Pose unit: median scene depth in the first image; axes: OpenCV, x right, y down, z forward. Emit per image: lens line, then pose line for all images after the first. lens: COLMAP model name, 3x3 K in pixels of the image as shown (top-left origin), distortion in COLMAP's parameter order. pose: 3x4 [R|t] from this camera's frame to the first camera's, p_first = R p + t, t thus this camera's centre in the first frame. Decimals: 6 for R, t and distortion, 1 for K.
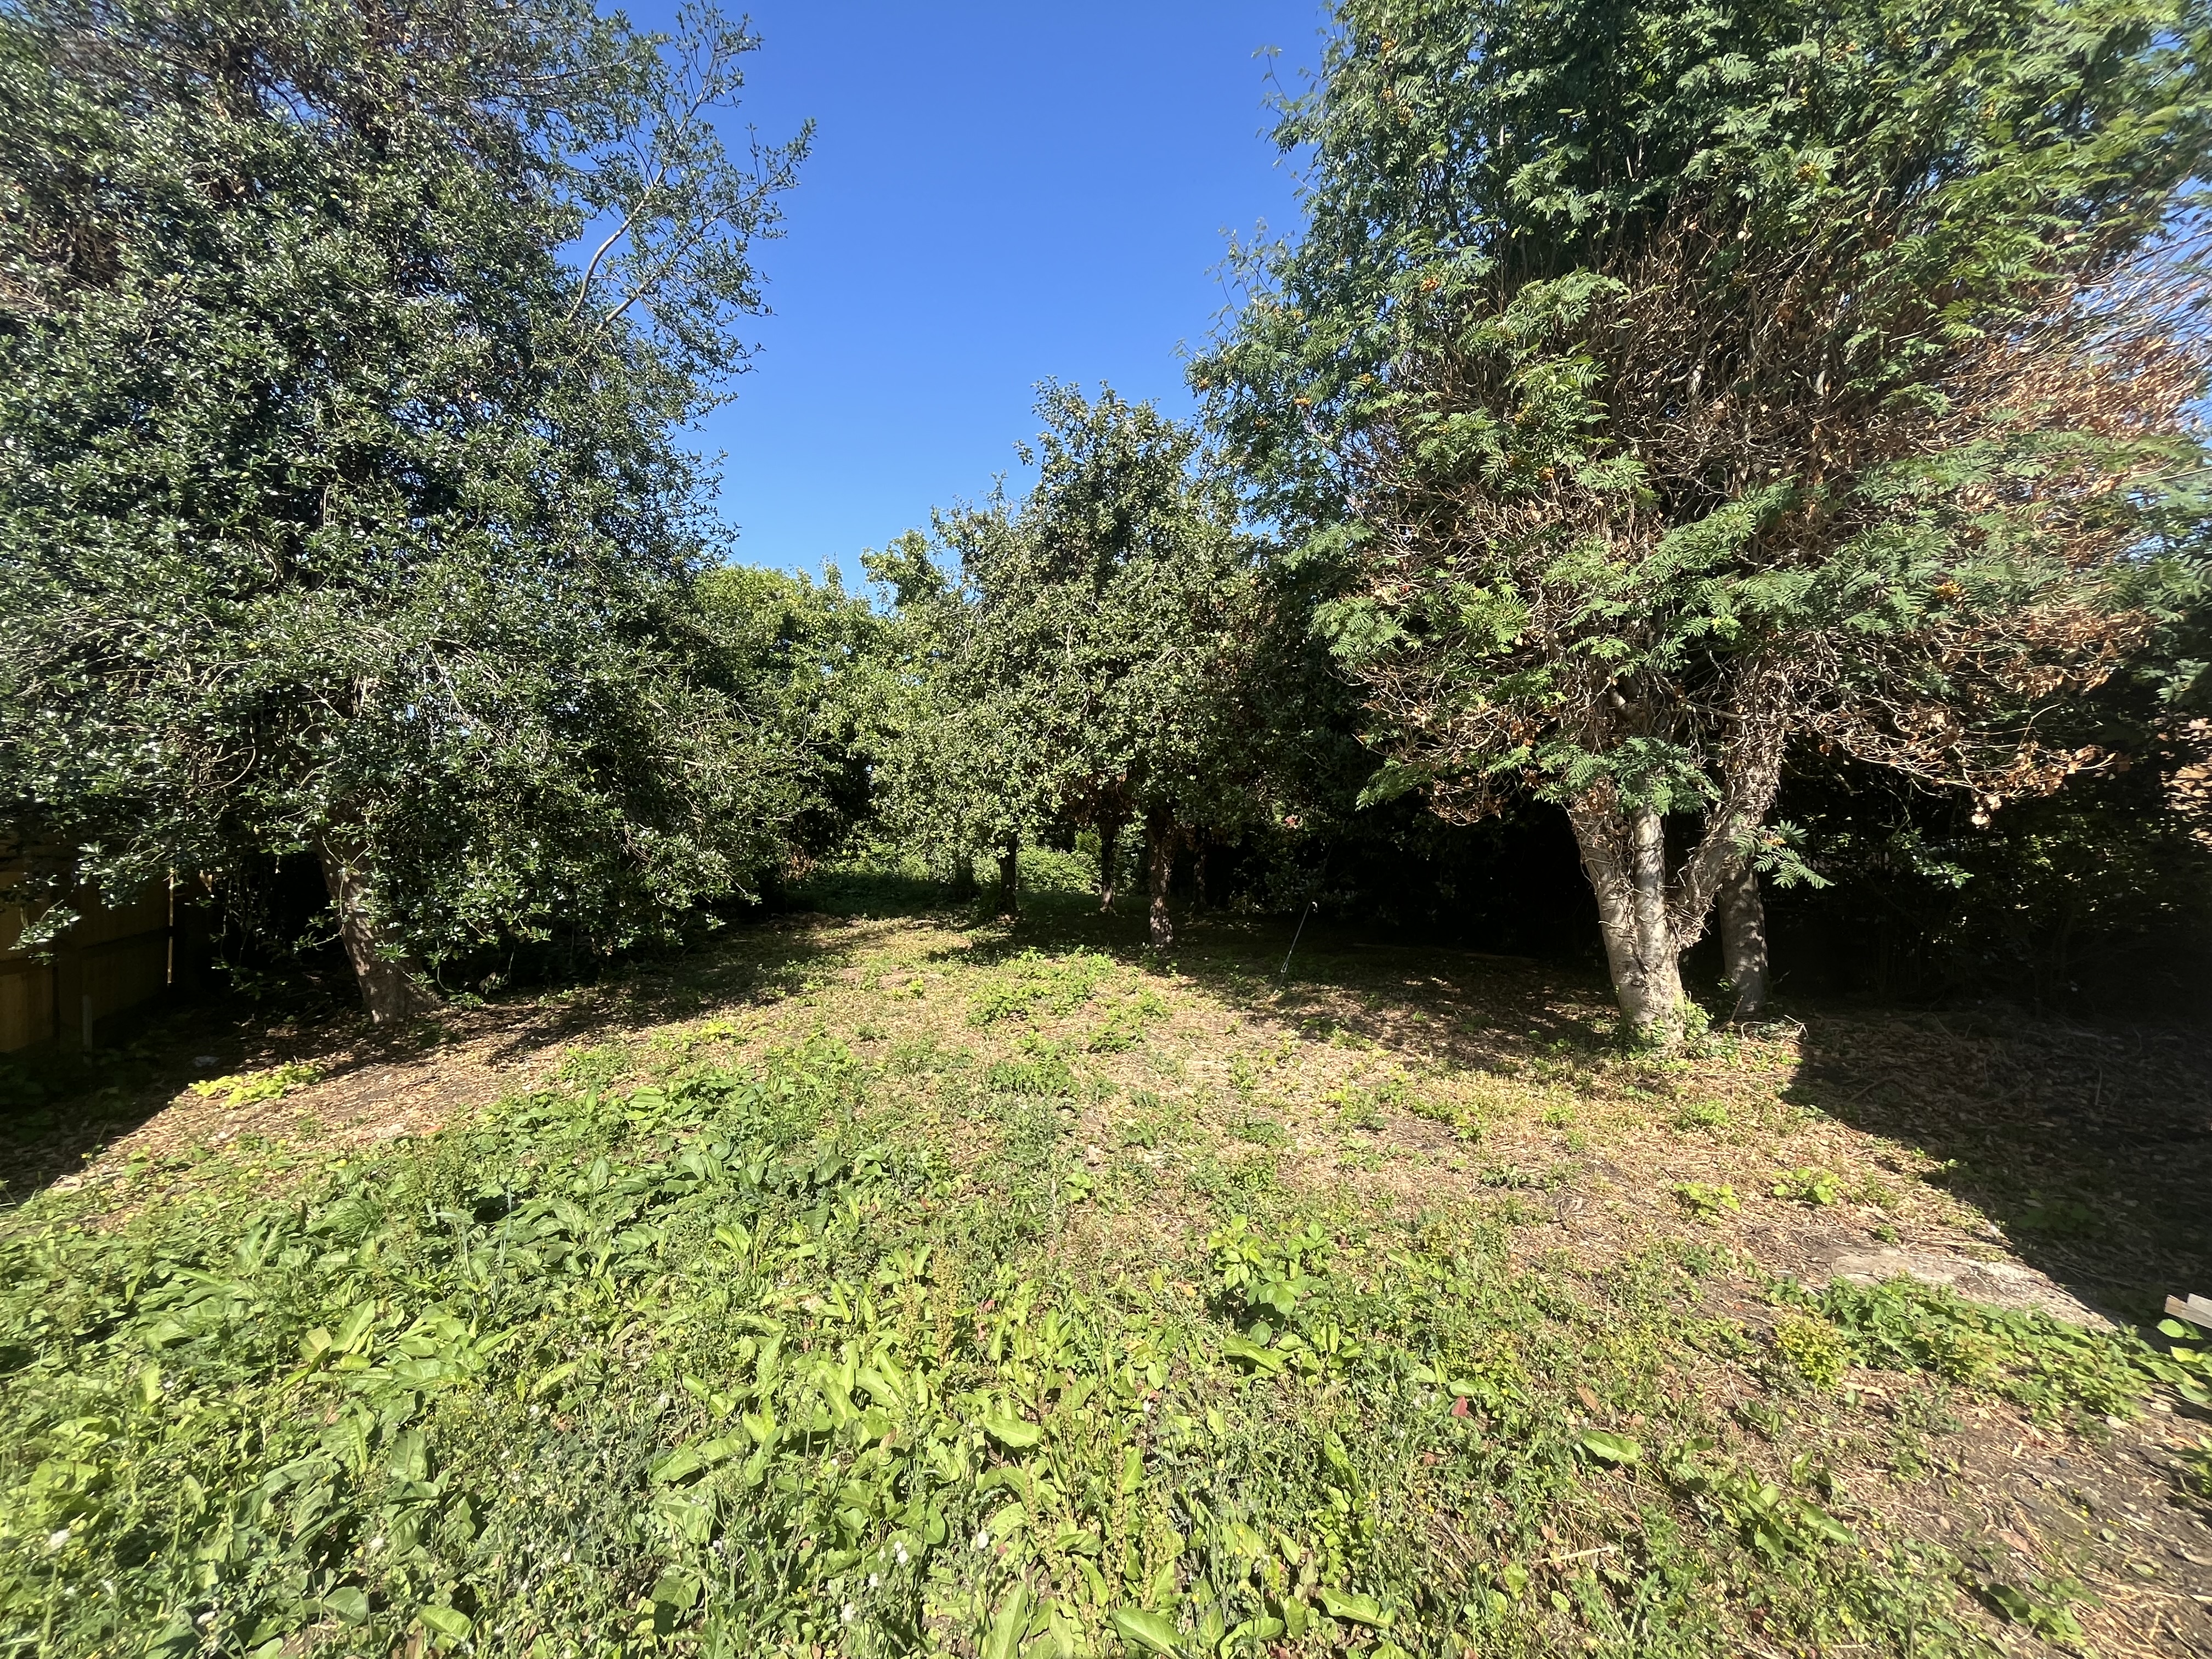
lens RADIAL K [[900.1, 0, 1098.8], [0, 900.1, 832.4], [0, 0, 1]] dist [-0.001098, -0.000433]
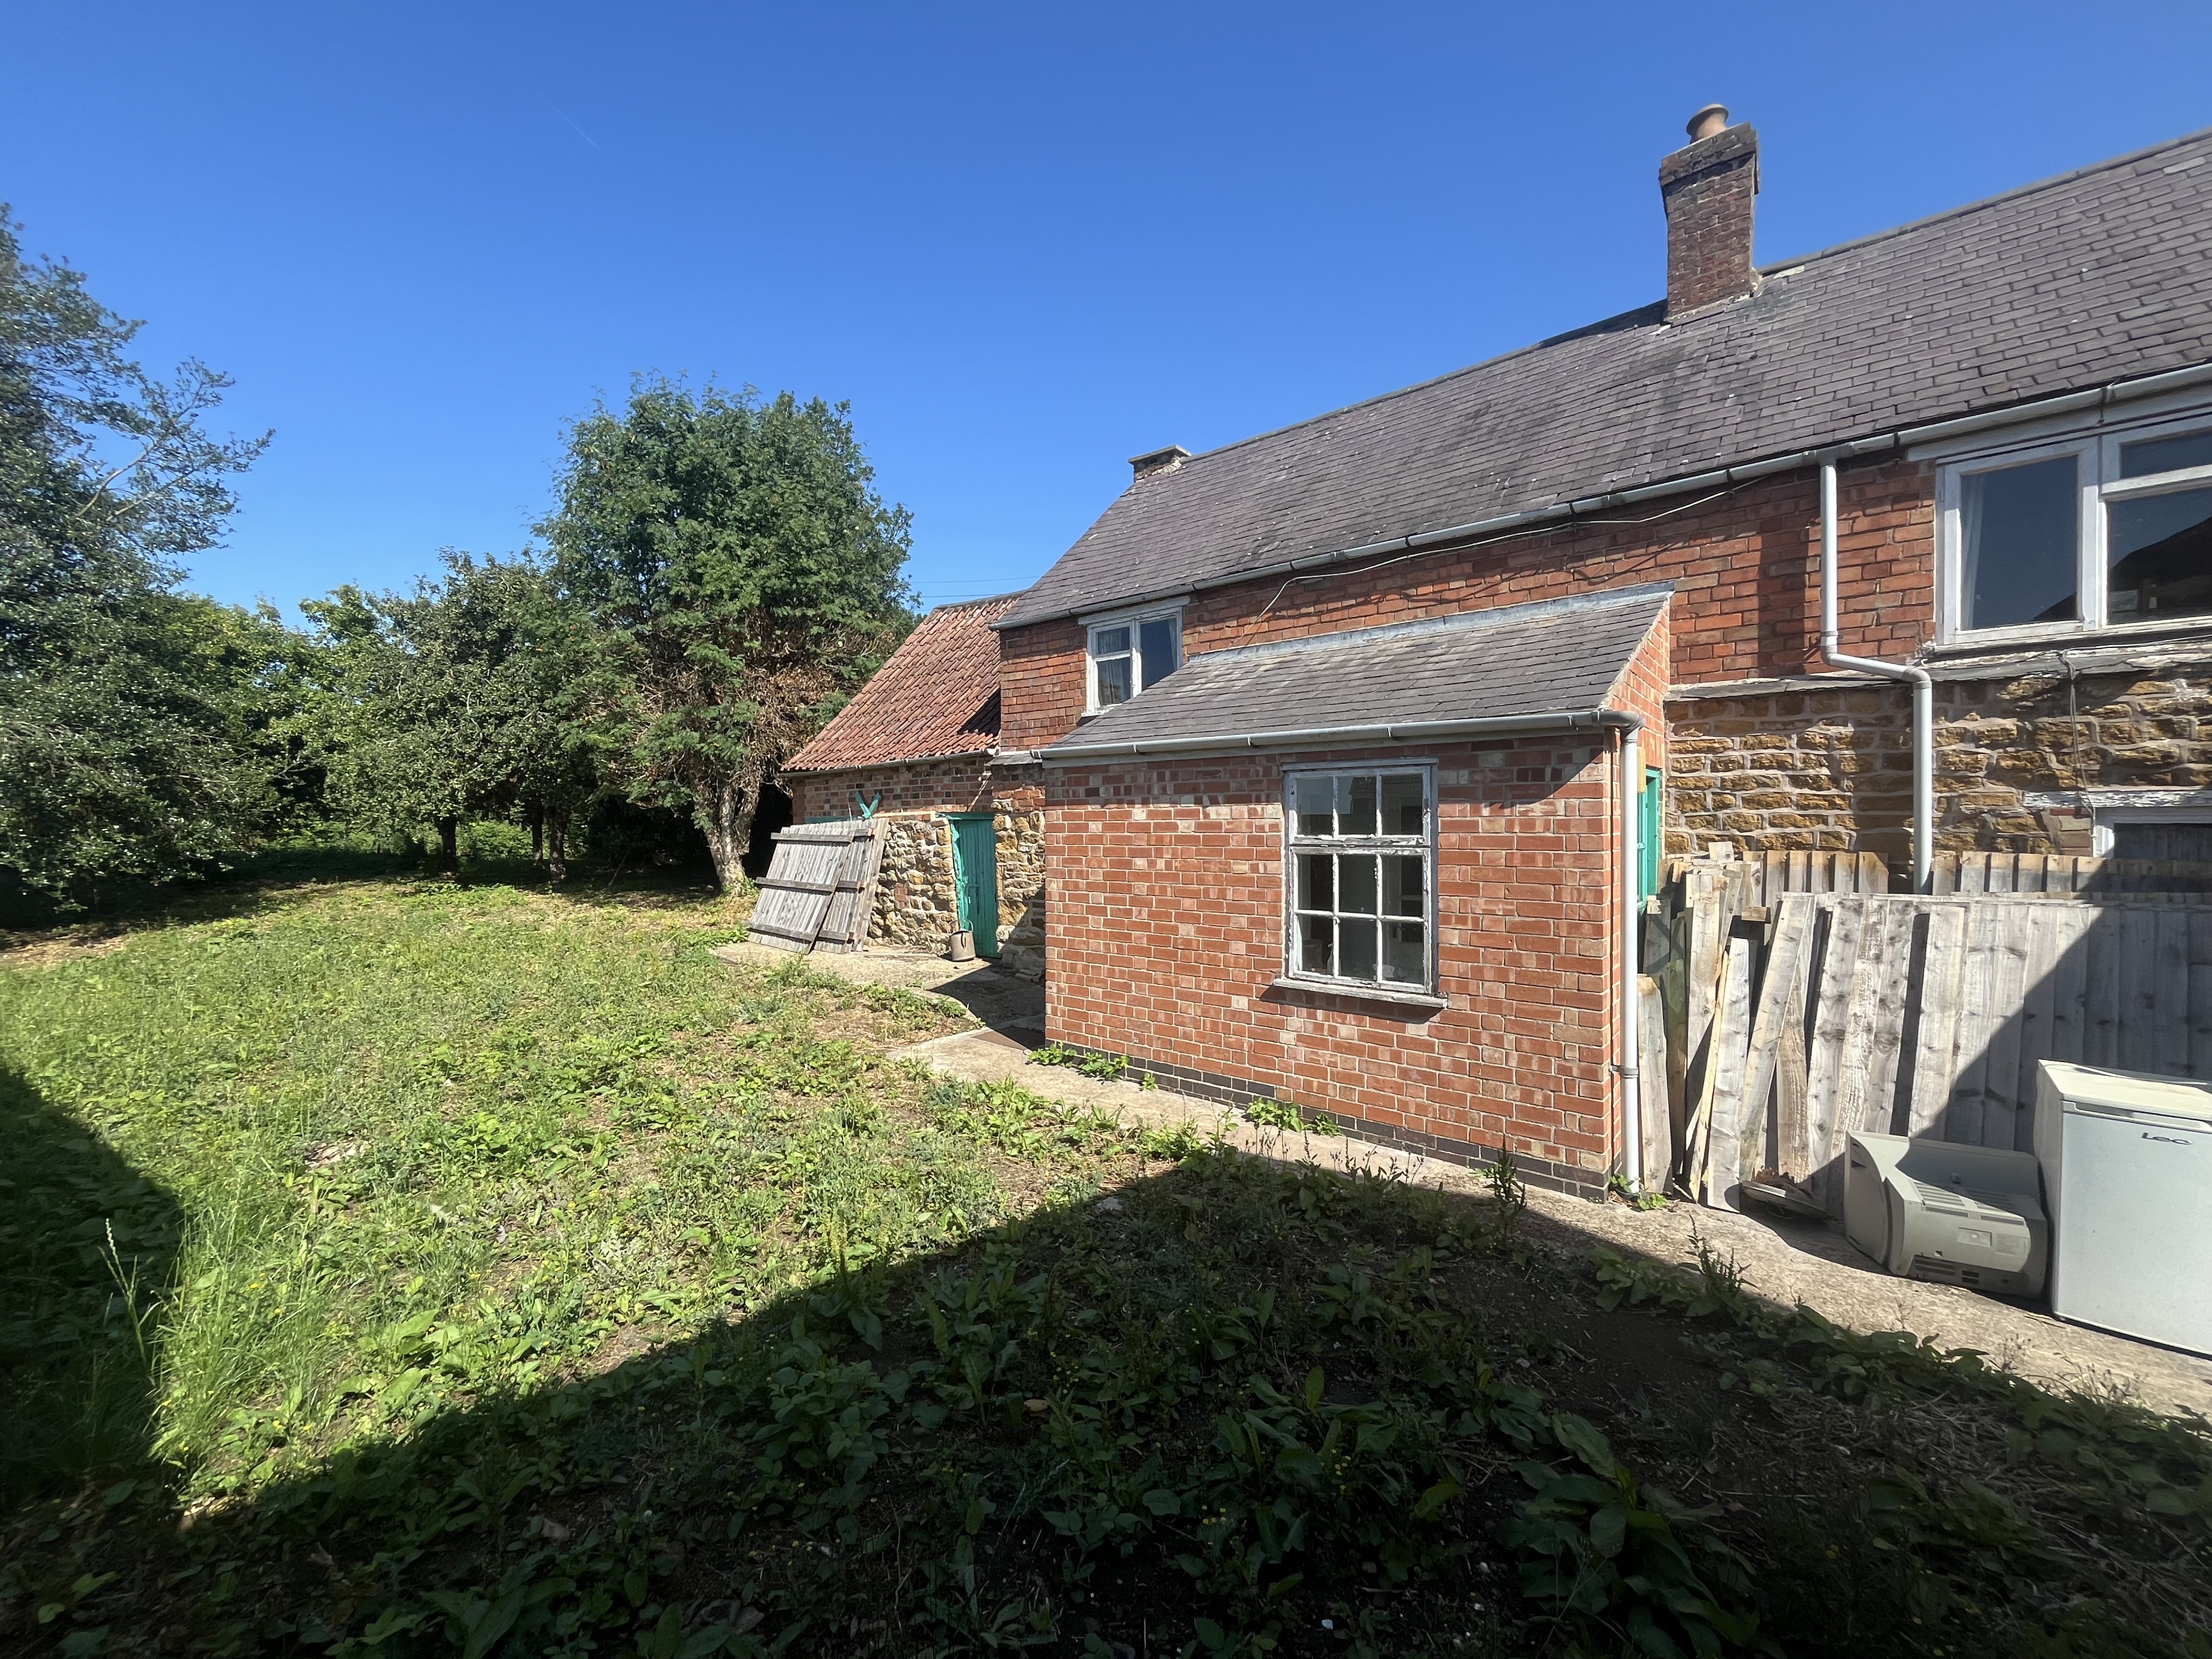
lens RADIAL K [[900.1, 0, 1103.8], [0, 900.1, 834.5], [0, 0, 1]] dist [-0.001098, -0.000433]
pose [[0.882821, -0.031316, 0.468664, 0.234688], [0.012645, 0.998998, 0.042934, -0.017842], [-0.469539, -0.031976, 0.882332, -1.147355]]
